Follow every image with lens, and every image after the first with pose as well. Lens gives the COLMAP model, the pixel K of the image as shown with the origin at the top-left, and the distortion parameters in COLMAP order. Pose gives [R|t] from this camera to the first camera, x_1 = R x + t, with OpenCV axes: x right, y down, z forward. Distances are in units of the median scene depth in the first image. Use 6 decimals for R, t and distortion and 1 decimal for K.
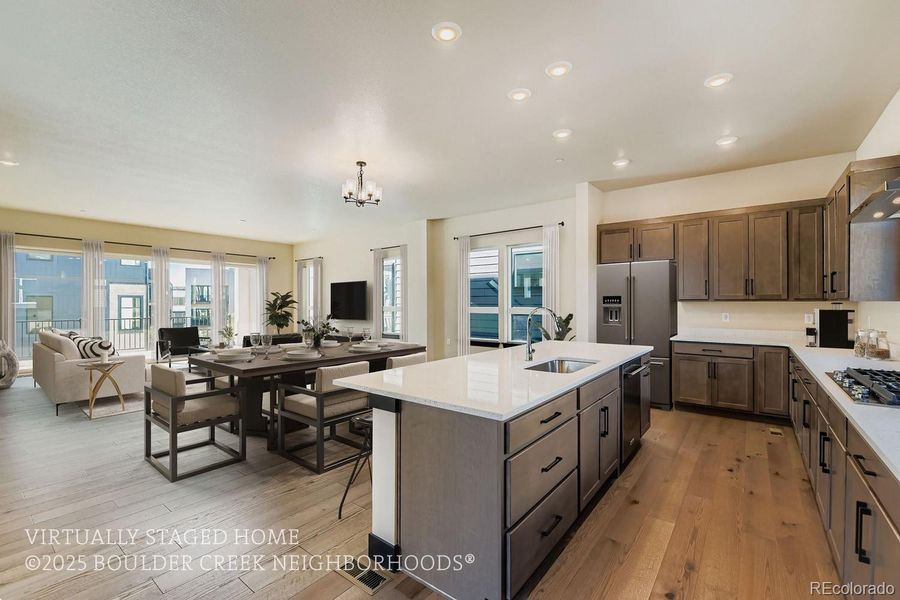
lens RADIAL K [[391.1, 0, 457.9], [0, 391.1, 303.5], [0, 0, 1]] dist [-0.007234, -0.003651]
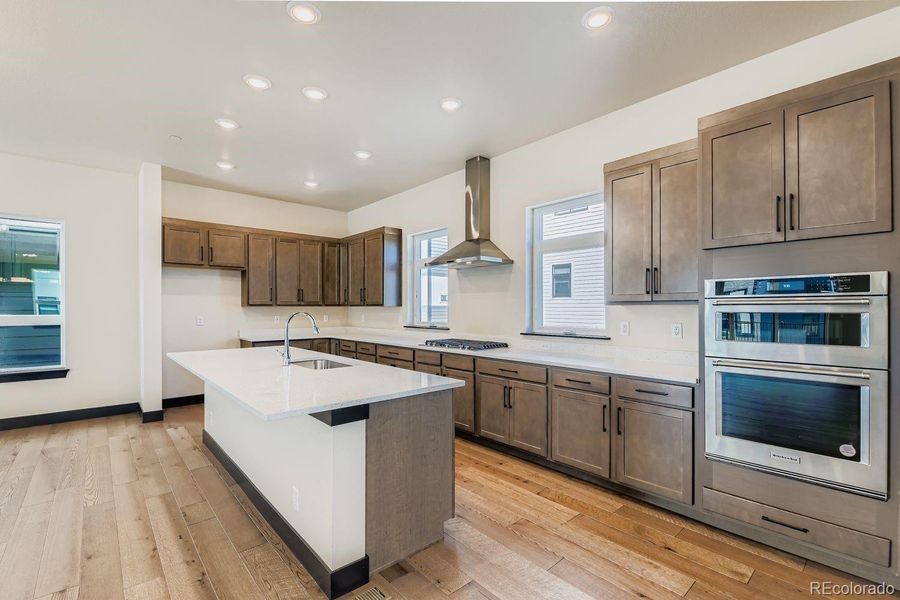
lens RADIAL K [[394.4, 0, 458.4], [0, 394.4, 306.5], [0, 0, 1]] dist [-0.016733, -0.002709]
pose [[0.164393, 0.001724, 0.986393, -0.279034], [0.004898, 0.999985, -0.002564, 0.000493], [-0.986383, 0.005253, 0.164382, 0.155883]]
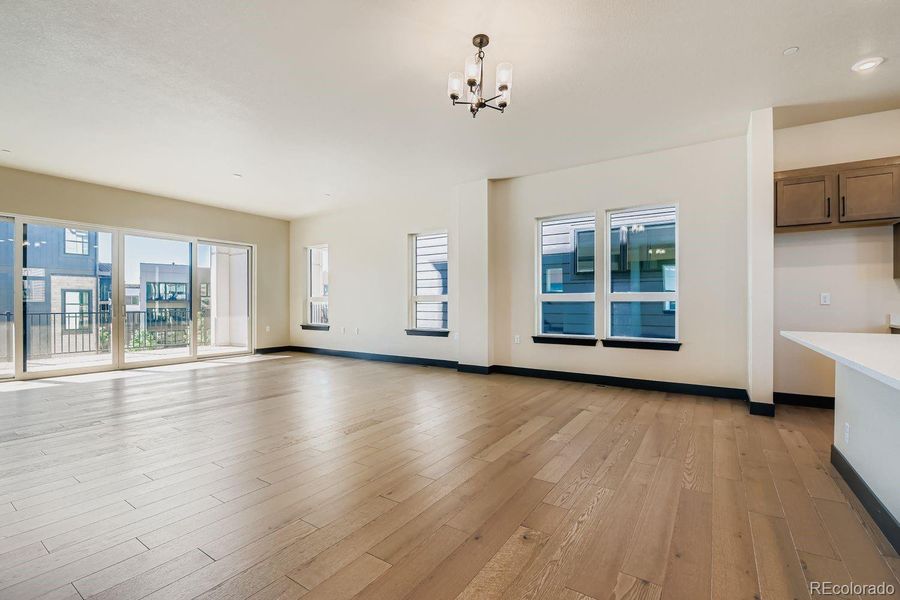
lens RADIAL K [[394.4, 0, 454.8], [0, 394.4, 306.2], [0, 0, 1]] dist [-0.016733, -0.002709]
pose [[0.997416, -0.000966, 0.071840, -0.200515], [0.000585, 0.999986, 0.005325, 0.028944], [-0.071845, -0.005269, 0.997402, 0.241991]]
